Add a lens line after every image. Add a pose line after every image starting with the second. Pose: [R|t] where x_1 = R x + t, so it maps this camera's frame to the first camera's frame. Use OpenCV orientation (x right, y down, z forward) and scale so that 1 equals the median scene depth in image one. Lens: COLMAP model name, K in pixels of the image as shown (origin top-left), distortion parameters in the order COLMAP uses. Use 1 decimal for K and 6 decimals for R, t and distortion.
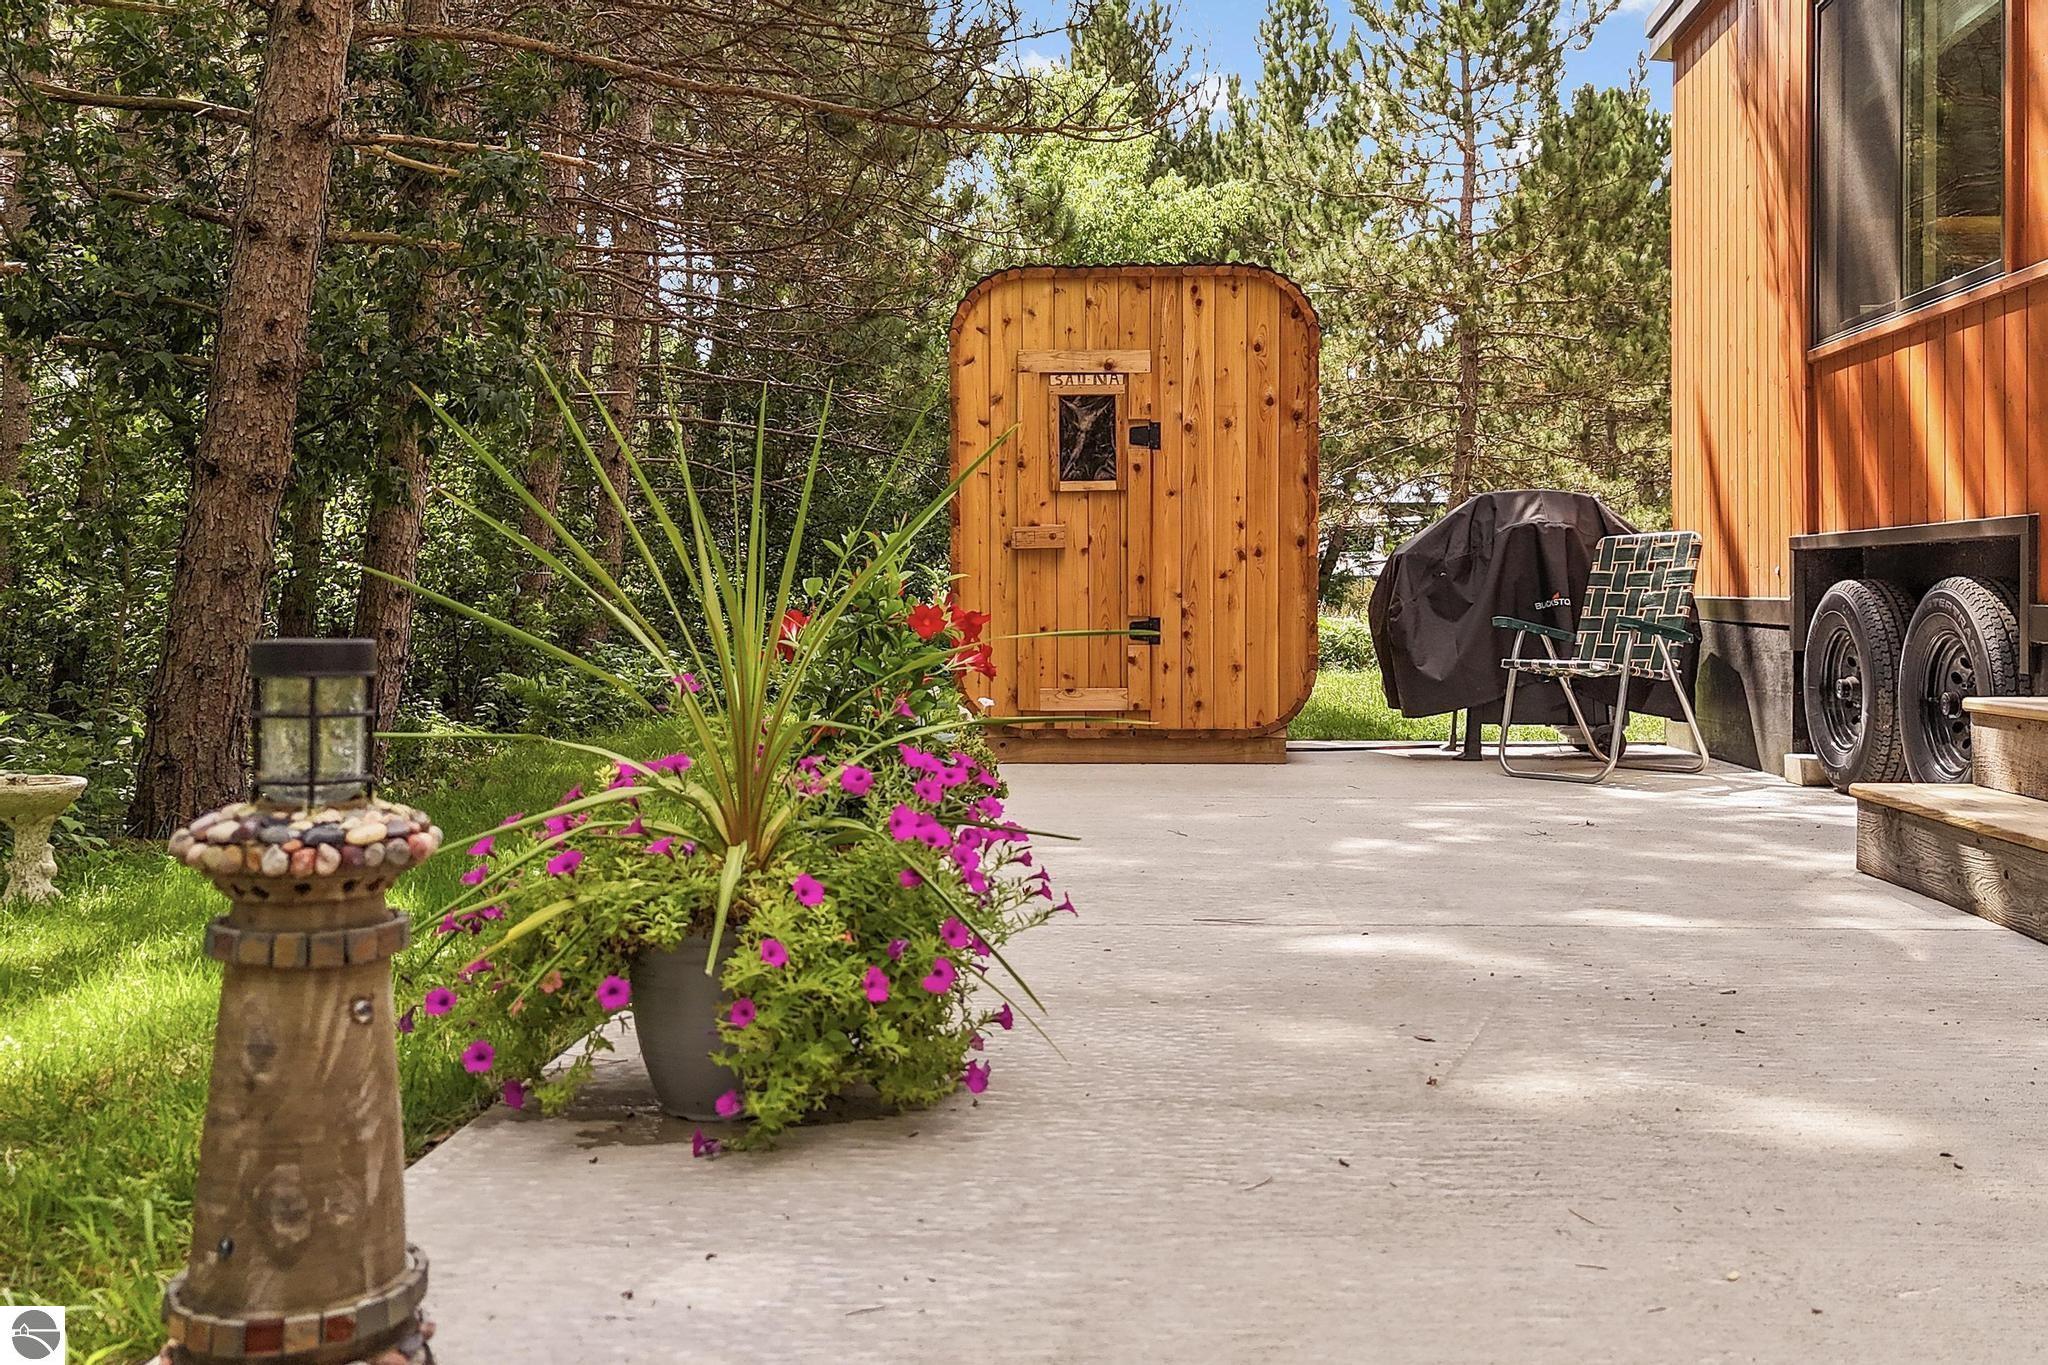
lens RADIAL K [[1797.2, 0, 1107.7], [0, 1797.2, 623.7], [0, 0, 1]] dist [0.140437, -0.366101]
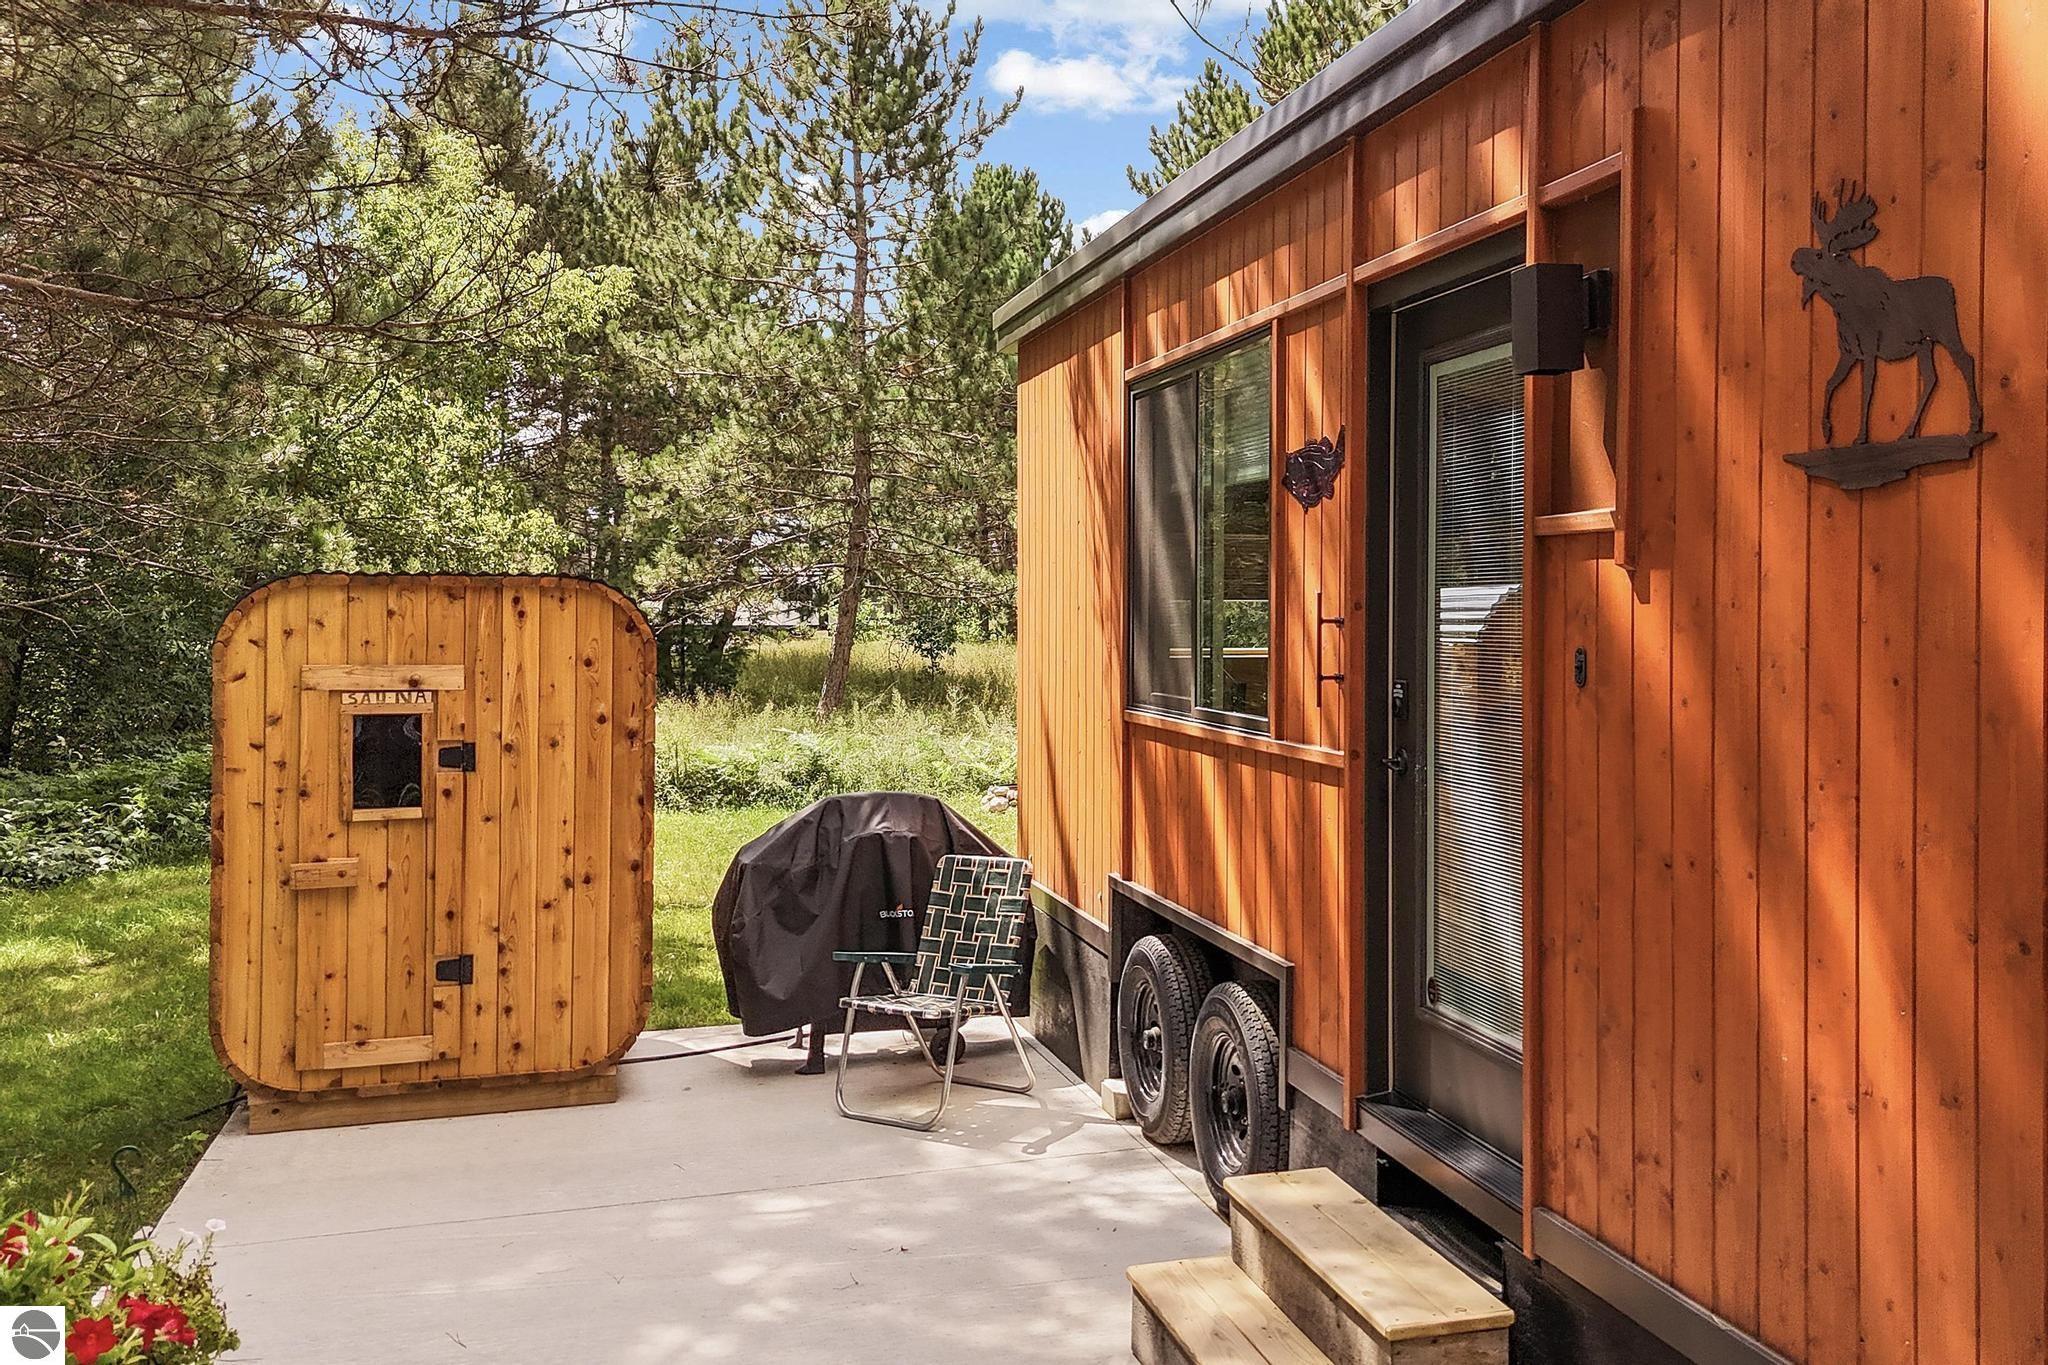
lens RADIAL K [[1813.3, 0, 1217.4], [0, 1813.3, 621.8], [0, 0, 1]] dist [0.036411, 0.001572]
pose [[0.927904, 0.007285, 0.372749, 0.033007], [-0.003524, 0.999936, -0.010772, -0.164893], [-0.372804, 0.008682, 0.927870, -0.009141]]
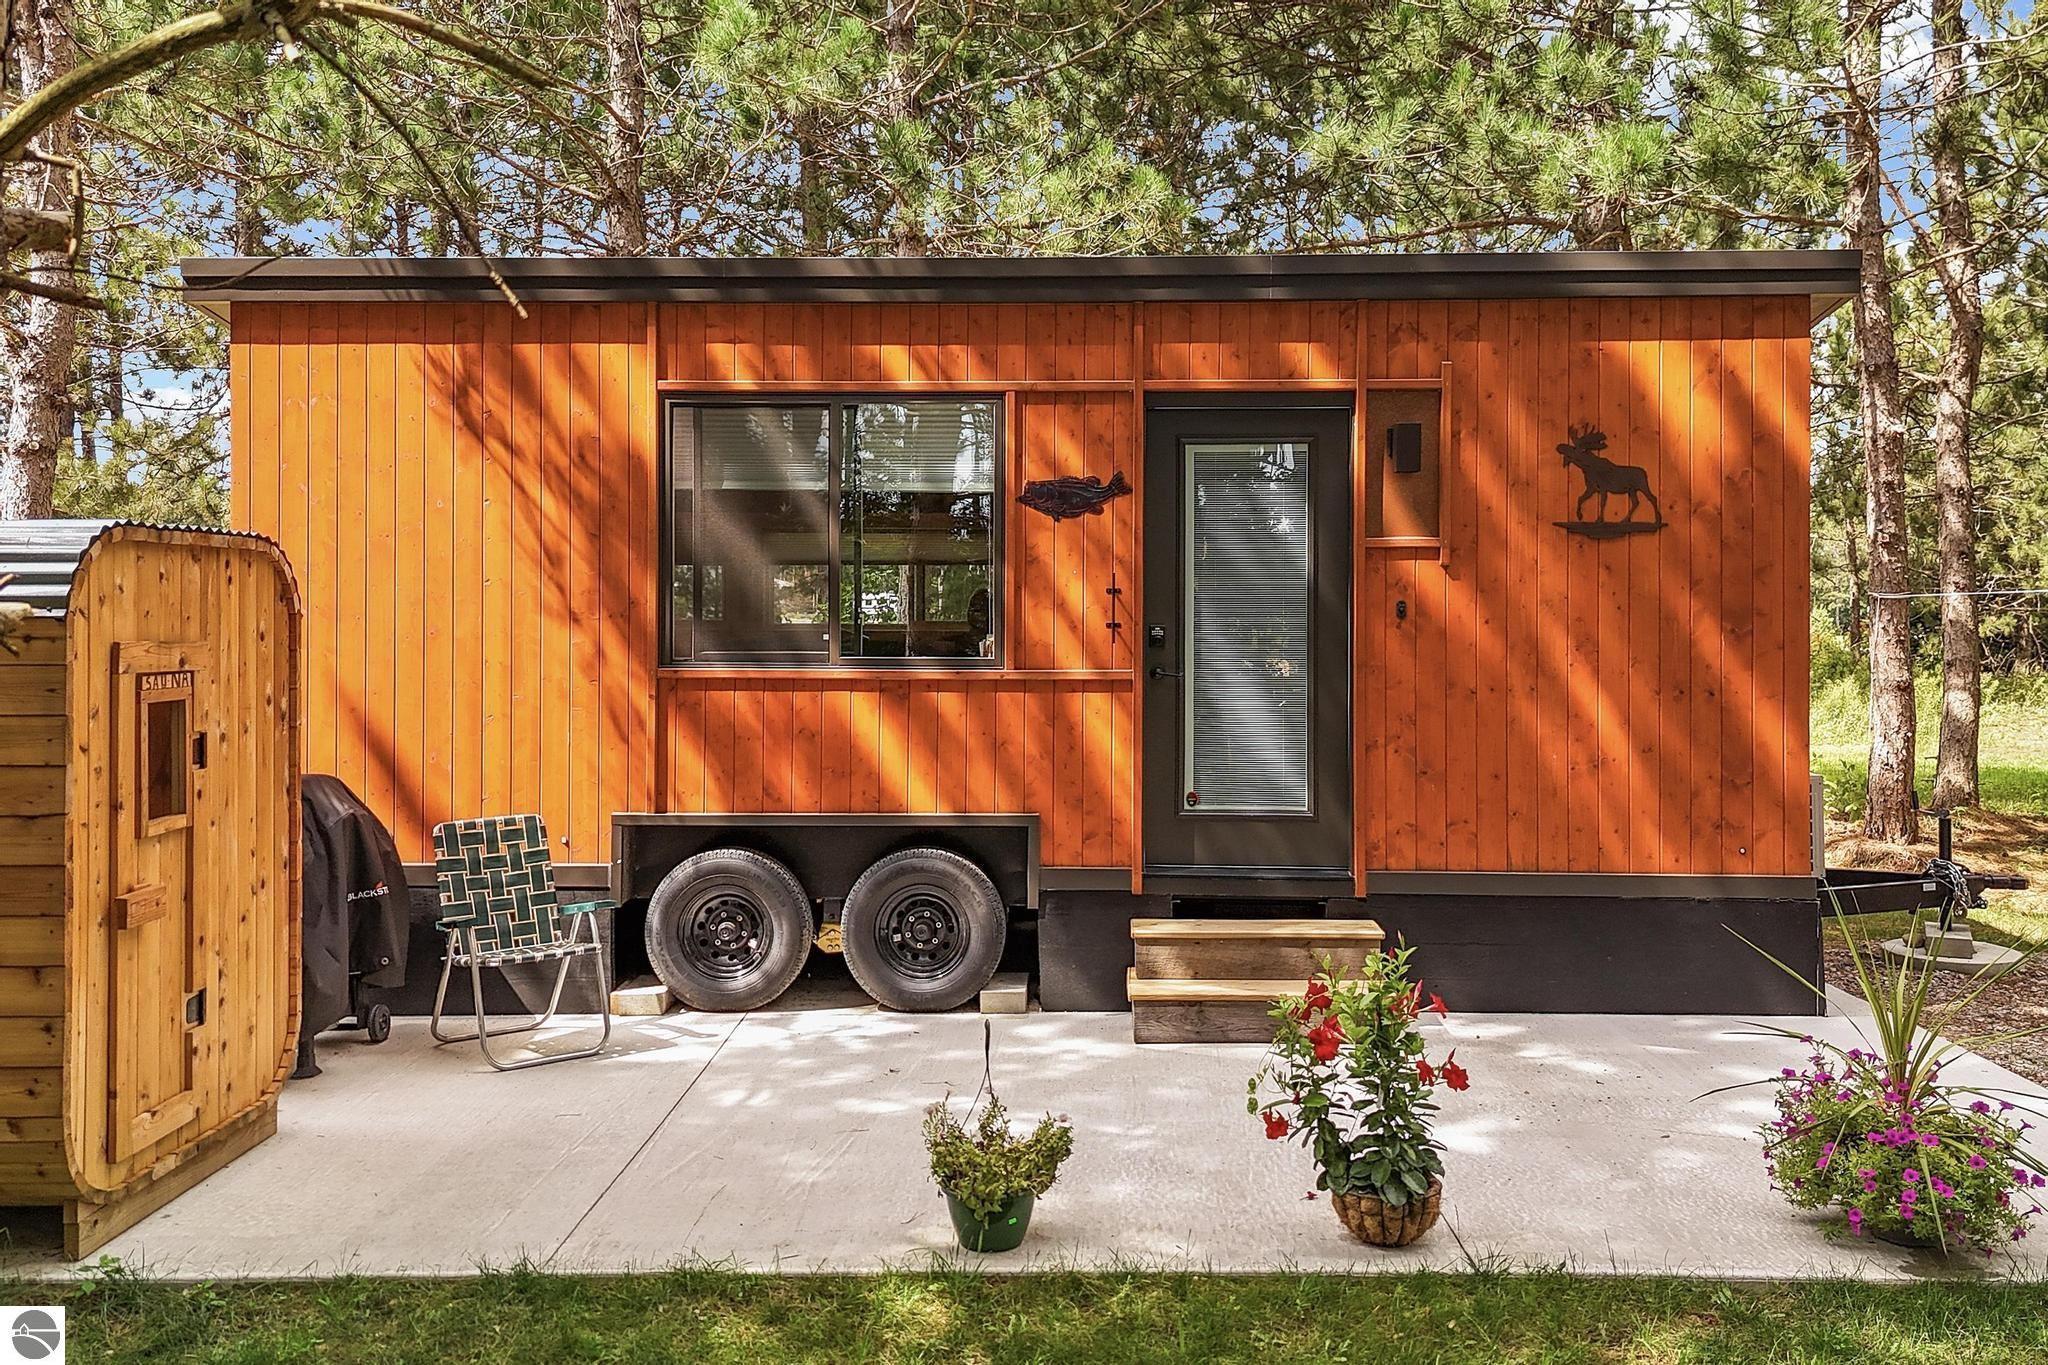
lens RADIAL K [[1815.8, 0, 1020.9], [0, 1815.8, 611.6], [0, 0, 1]] dist [0.063249, -0.010465]
pose [[-0.013555, 0.006968, 0.999884, -0.764865], [0.015521, 0.999857, -0.006757, -0.152995], [-0.999788, 0.015428, -0.013661, 0.660334]]
